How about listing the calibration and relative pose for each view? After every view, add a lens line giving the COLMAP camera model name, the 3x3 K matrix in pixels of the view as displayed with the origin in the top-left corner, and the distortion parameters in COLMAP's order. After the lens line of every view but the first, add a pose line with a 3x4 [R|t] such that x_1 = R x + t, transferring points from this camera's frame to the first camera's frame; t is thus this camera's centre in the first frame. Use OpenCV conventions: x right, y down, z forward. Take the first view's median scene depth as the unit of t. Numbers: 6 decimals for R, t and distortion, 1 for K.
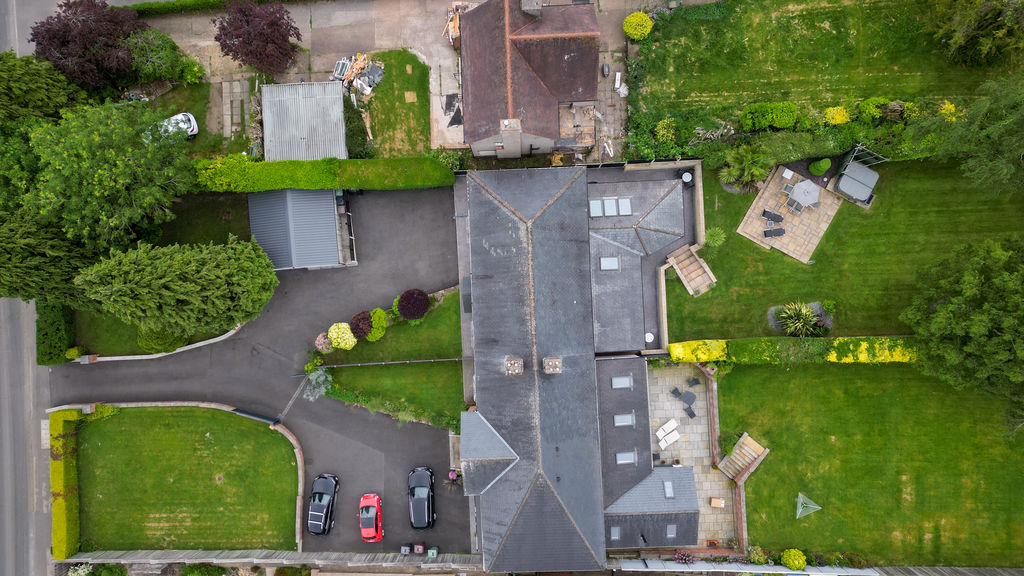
lens RADIAL K [[712.3, 0, 509.1], [0, 712.3, 285.4], [0, 0, 1]] dist [0.081835, -0.086561]
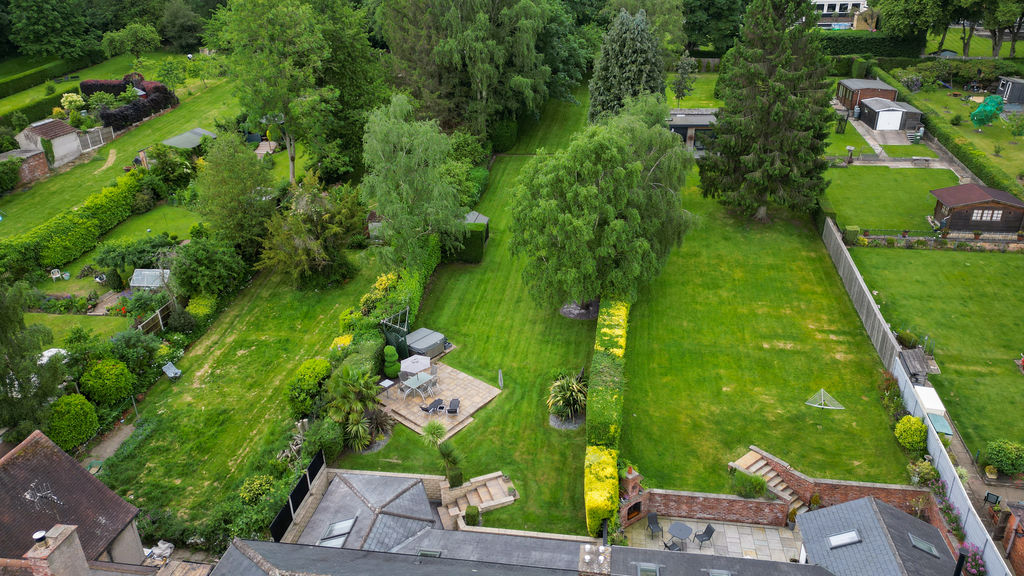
lens RADIAL K [[712.3, 0, 509.1], [0, 712.3, 285.4], [0, 0, 1]] dist [0.081835, -0.086561]
pose [[0.197333, -0.391864, 0.898611, -0.249921], [0.980245, 0.066357, -0.186323, 0.116578], [0.013384, 0.917627, 0.397217, 0.572797]]
